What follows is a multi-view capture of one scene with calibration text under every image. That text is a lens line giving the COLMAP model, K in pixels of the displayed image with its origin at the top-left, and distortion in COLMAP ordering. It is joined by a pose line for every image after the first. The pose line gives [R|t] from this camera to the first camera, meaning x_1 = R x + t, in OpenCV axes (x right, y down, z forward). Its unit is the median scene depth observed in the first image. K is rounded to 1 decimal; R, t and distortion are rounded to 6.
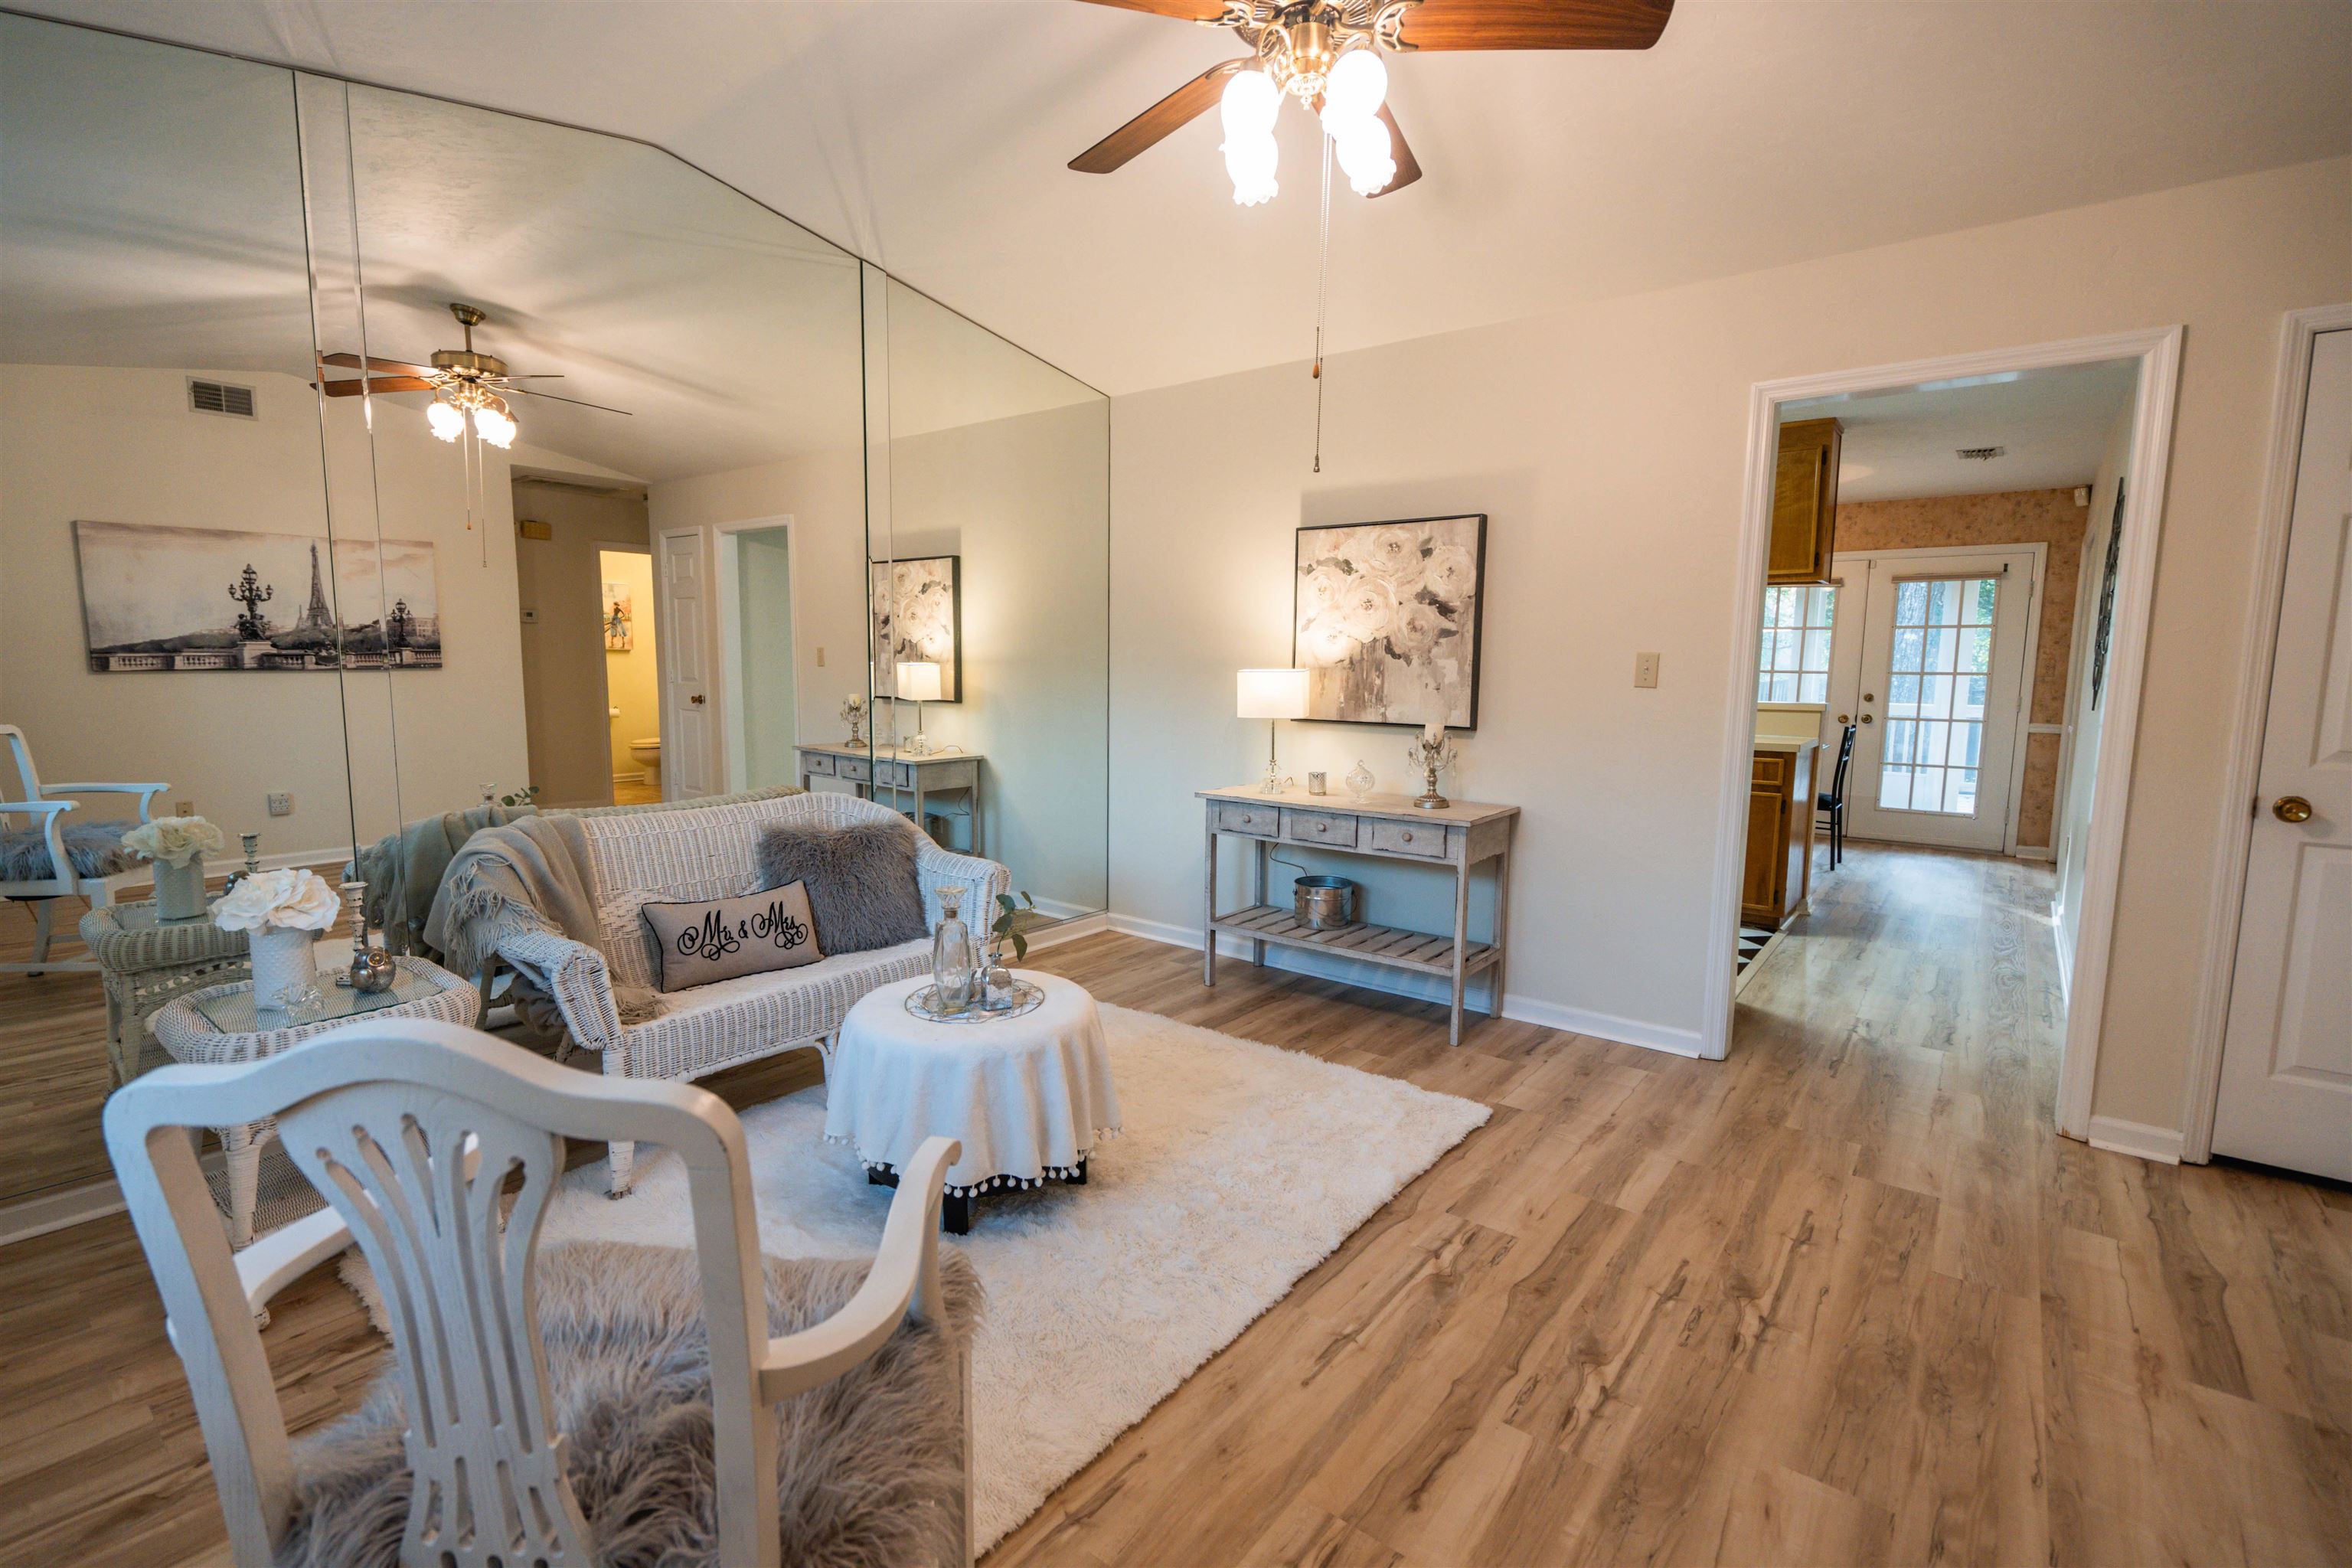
lens RADIAL K [[1060.3, 0, 1161.9], [0, 1060.3, 786.5], [0, 0, 1]] dist [-0.001004, 0.000754]
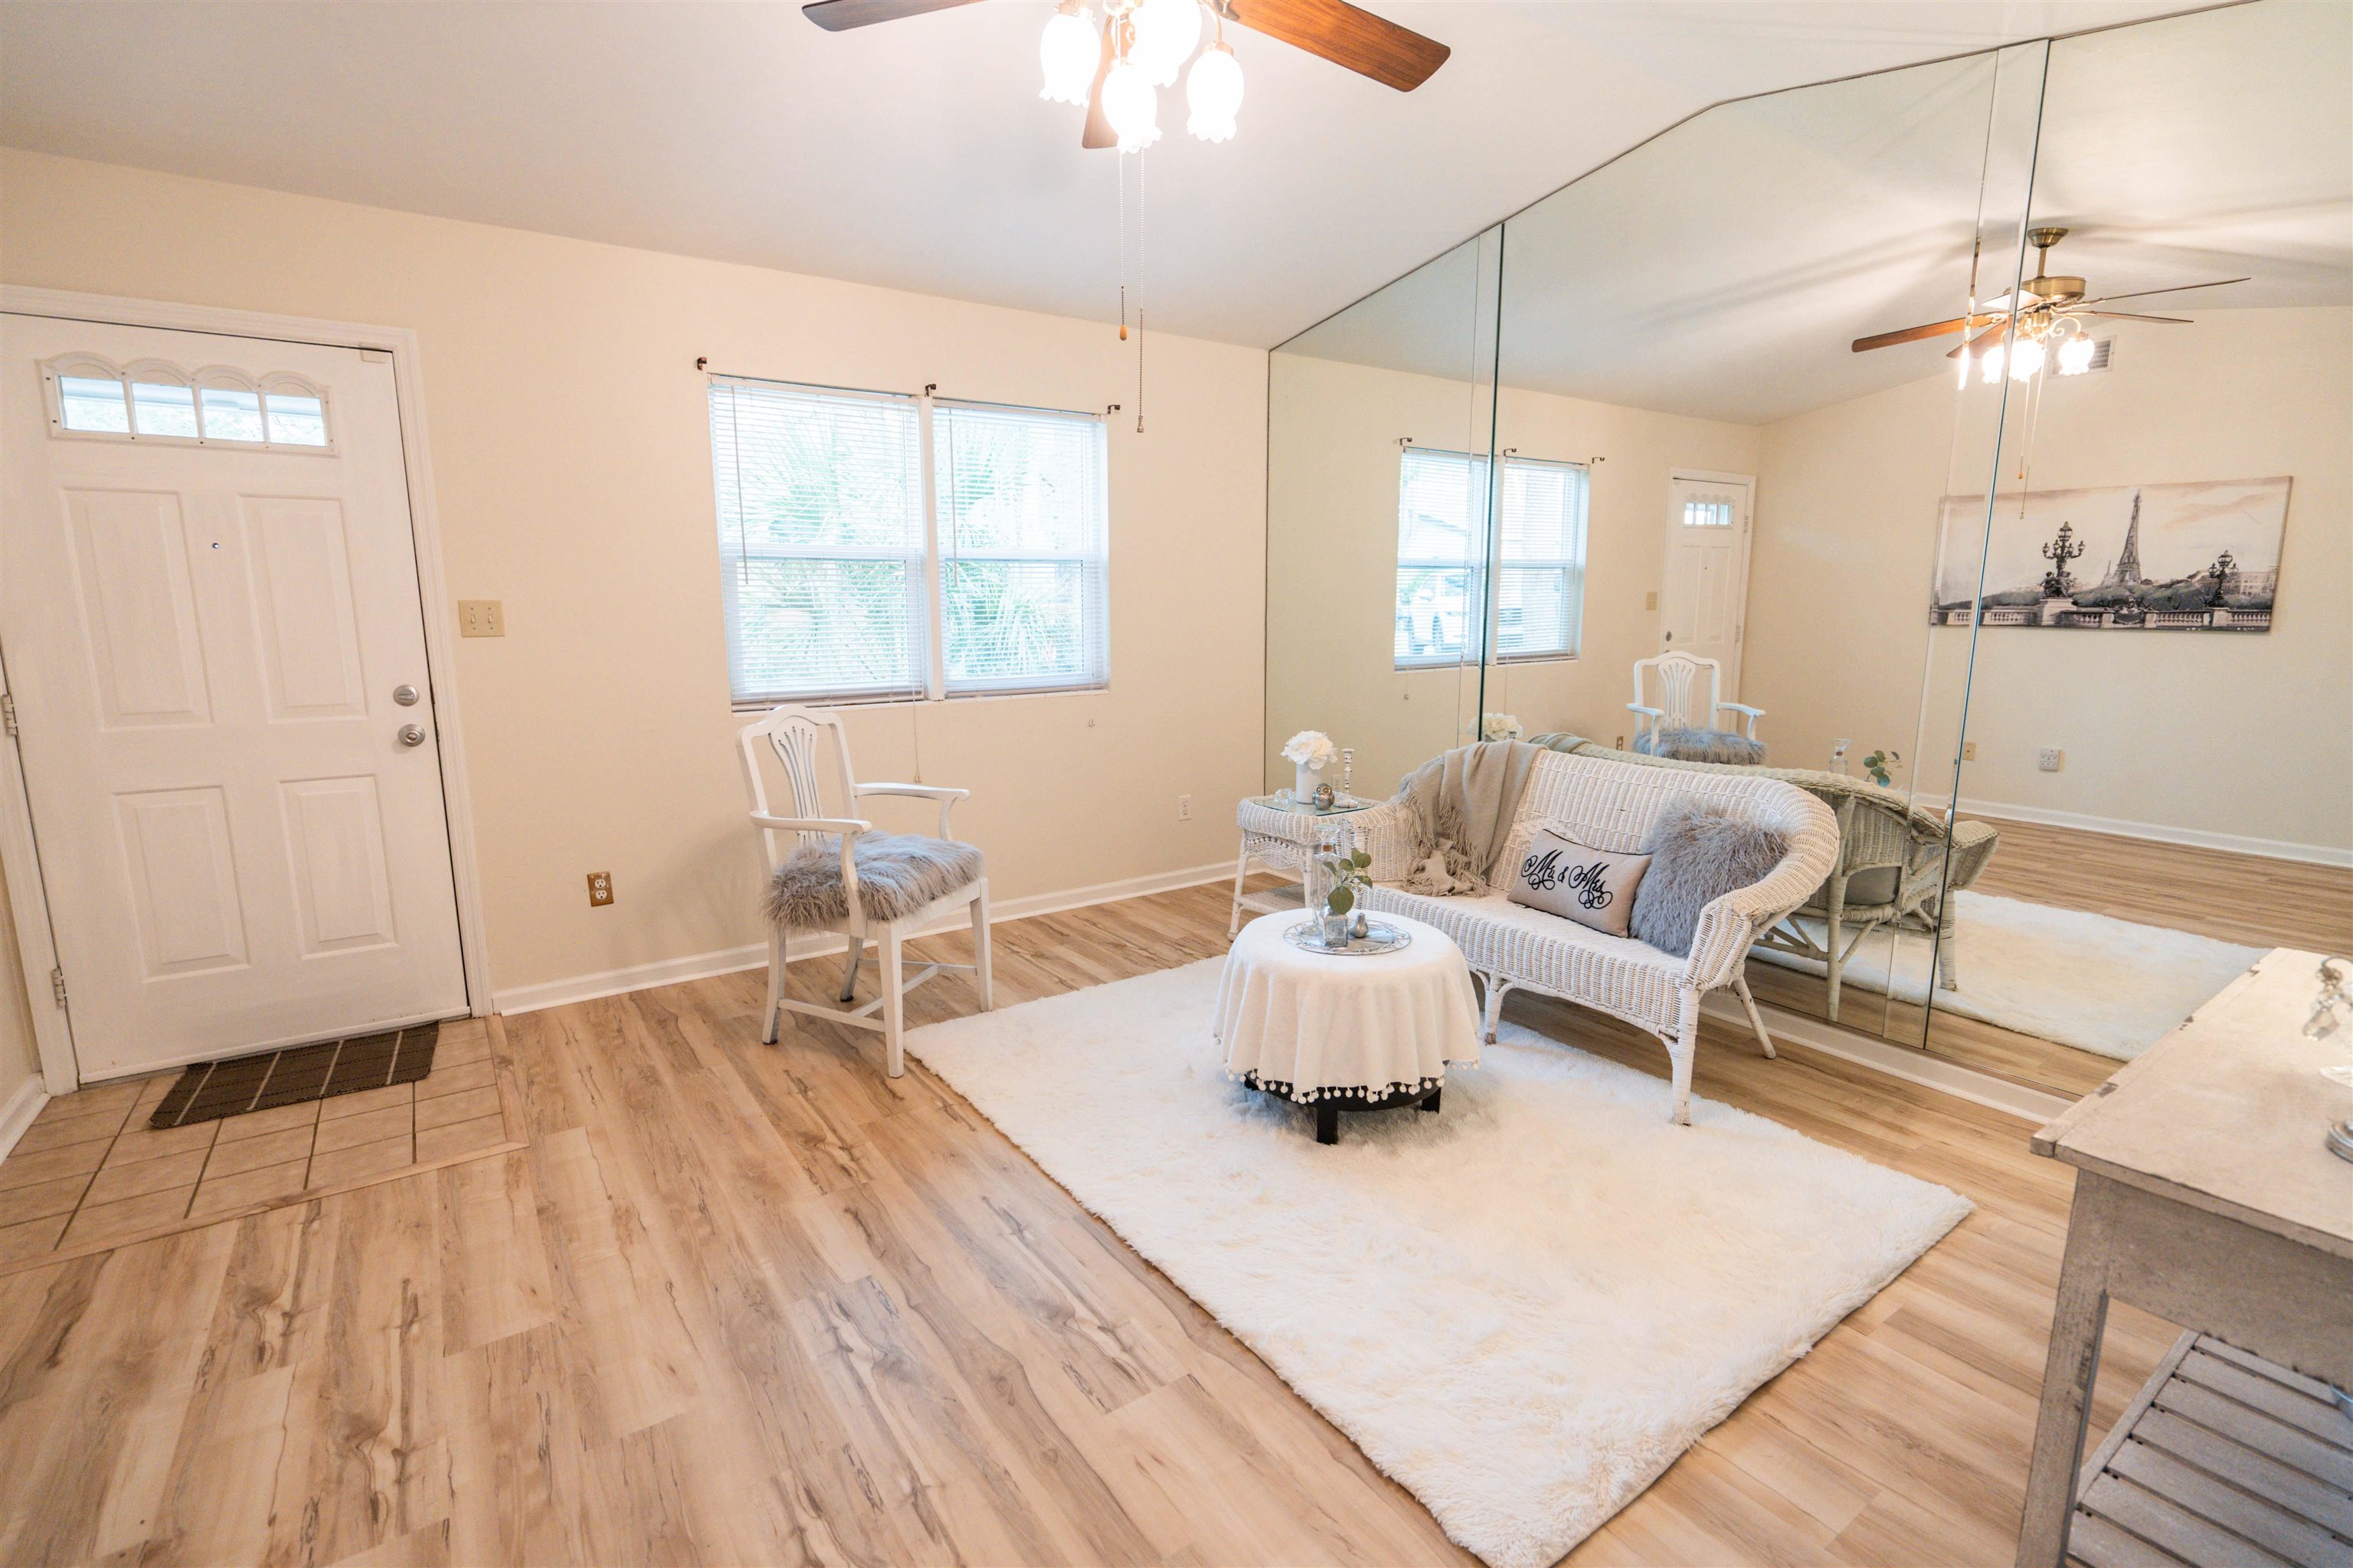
lens RADIAL K [[1077.1, 0, 1169.4], [0, 1077.1, 780.7], [0, 0, 1]] dist [-0.004123, 0.000138]
pose [[-0.286716, 0.153575, -0.945626, 1.159623], [-0.114817, 0.974444, 0.193068, -0.193042], [0.951110, 0.163930, -0.261756, 1.394882]]
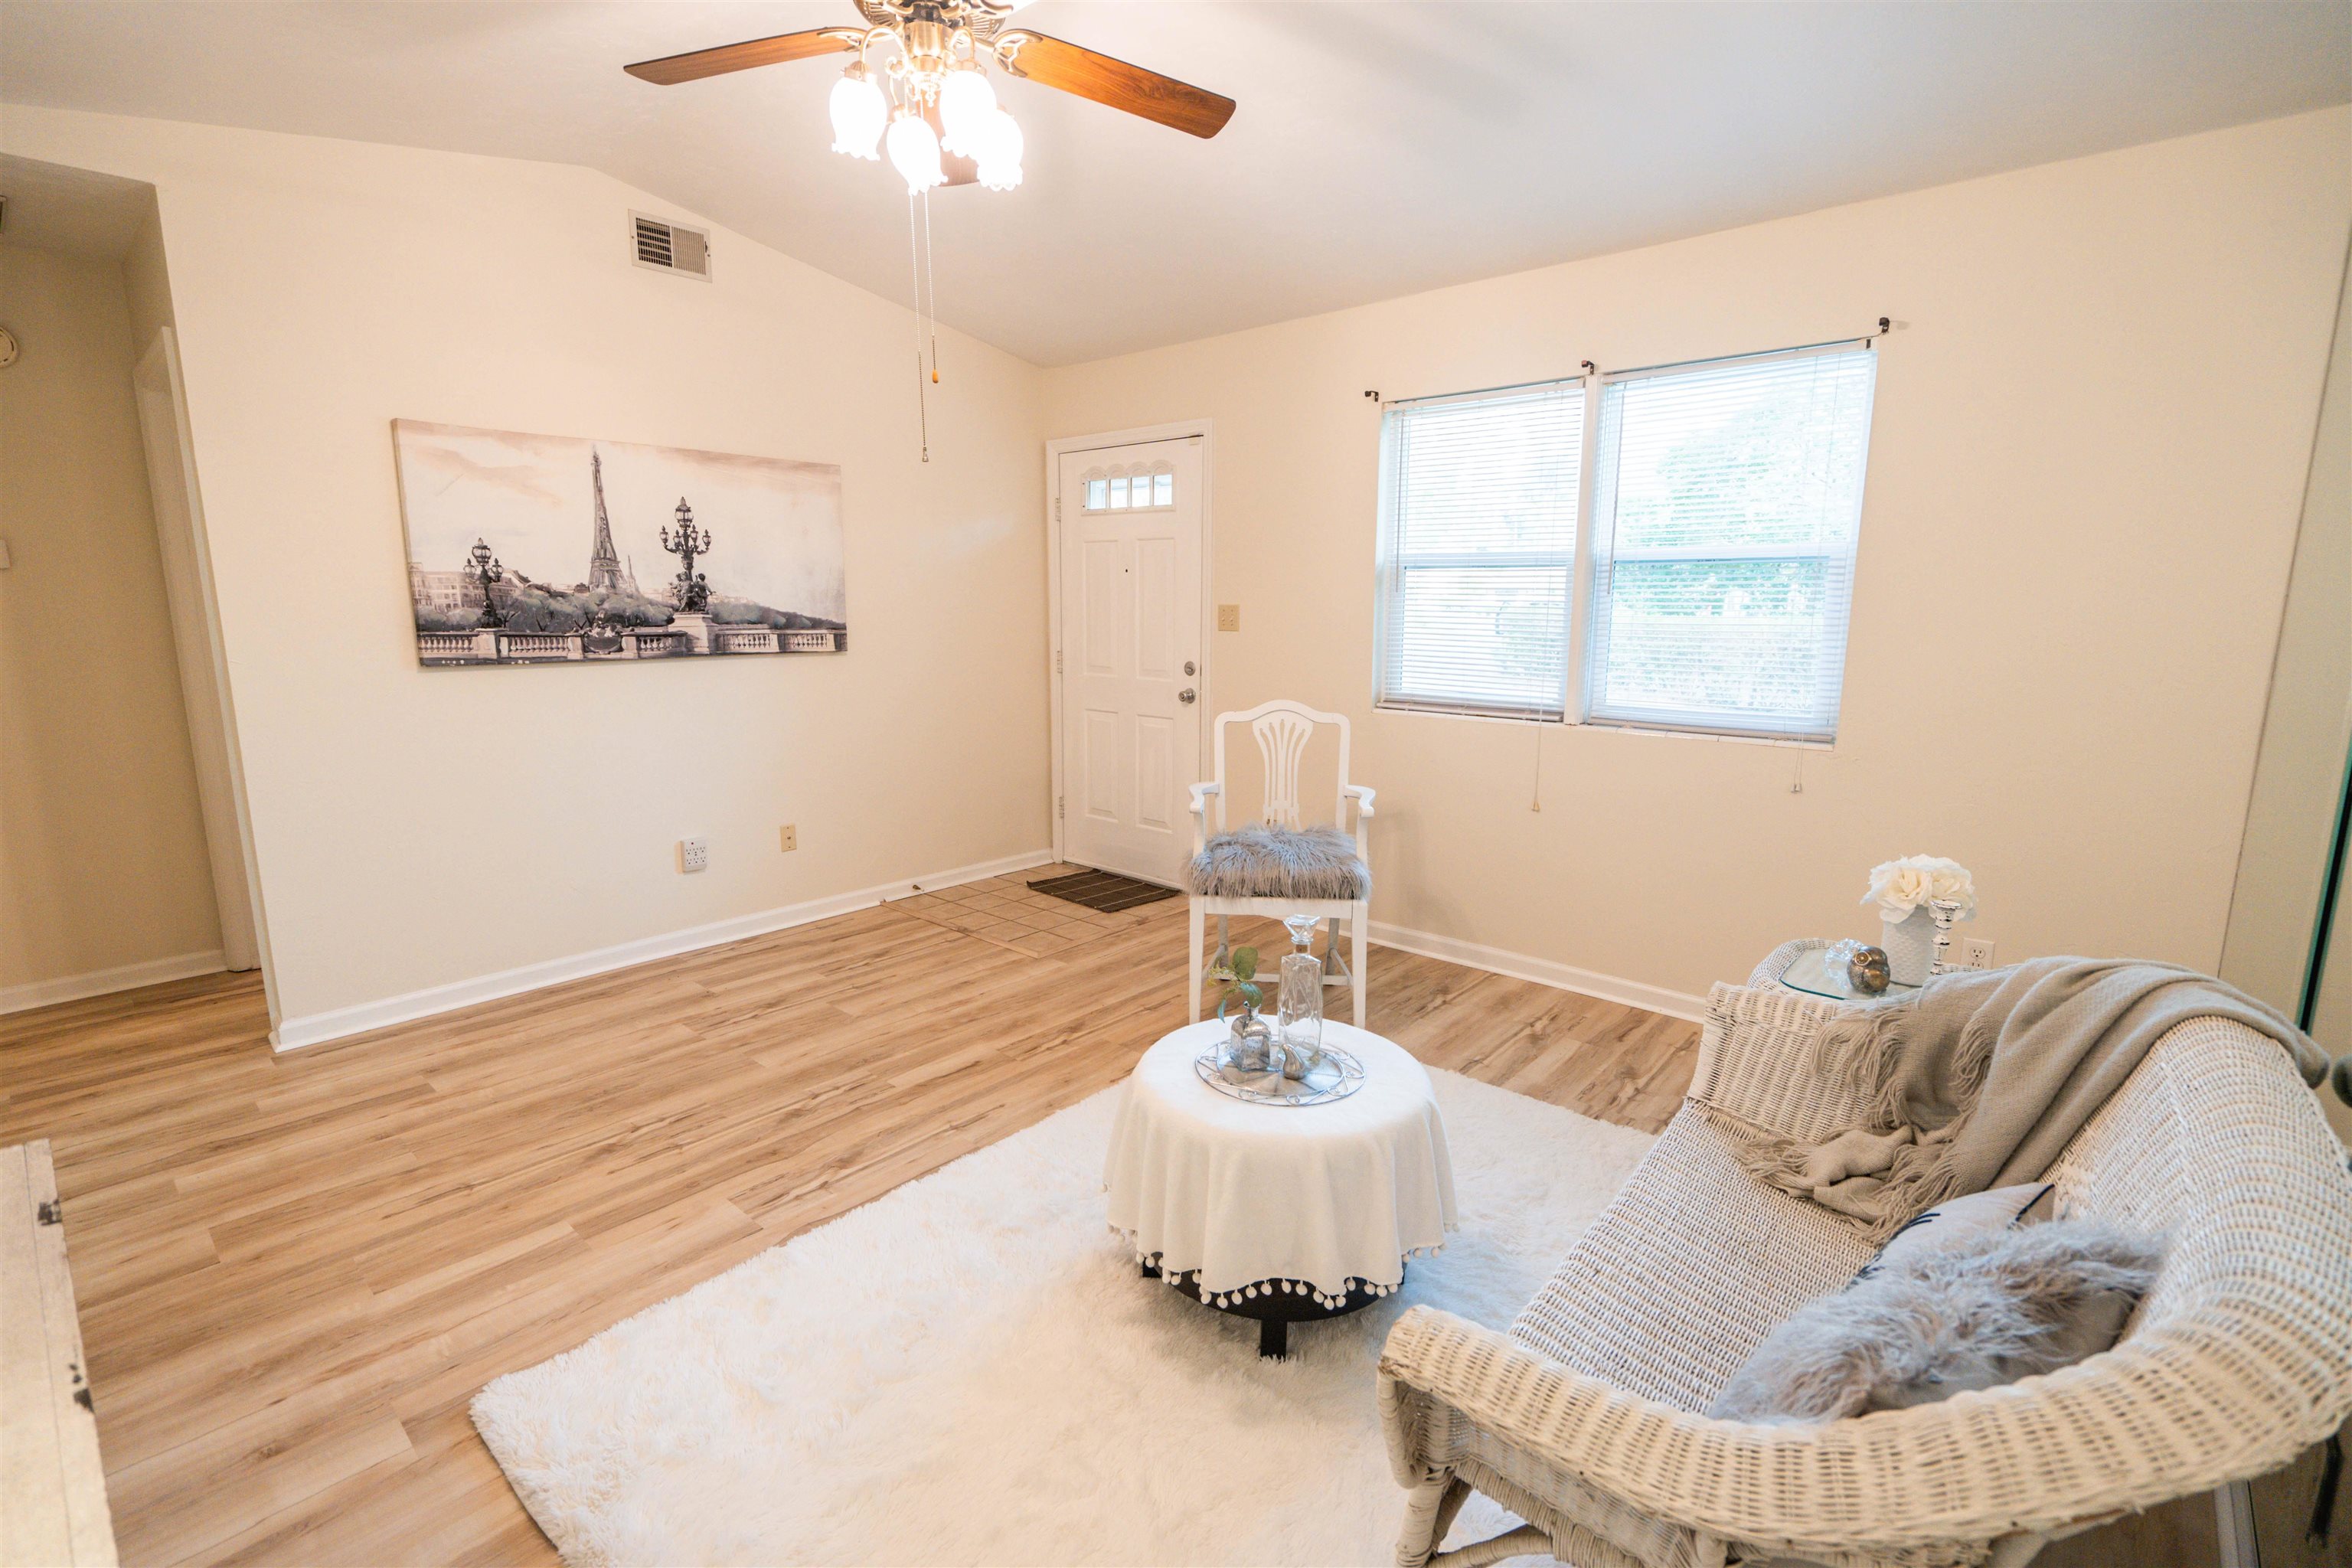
lens RADIAL K [[1058.4, 0, 1168.8], [0, 1058.4, 785.0], [0, 0, 1]] dist [-0.002243, 0.001039]
pose [[-0.998559, -0.021129, 0.049321, -0.165182], [-0.005809, 0.956370, 0.292100, -0.317218], [-0.053341, 0.291393, -0.955115, 2.204284]]
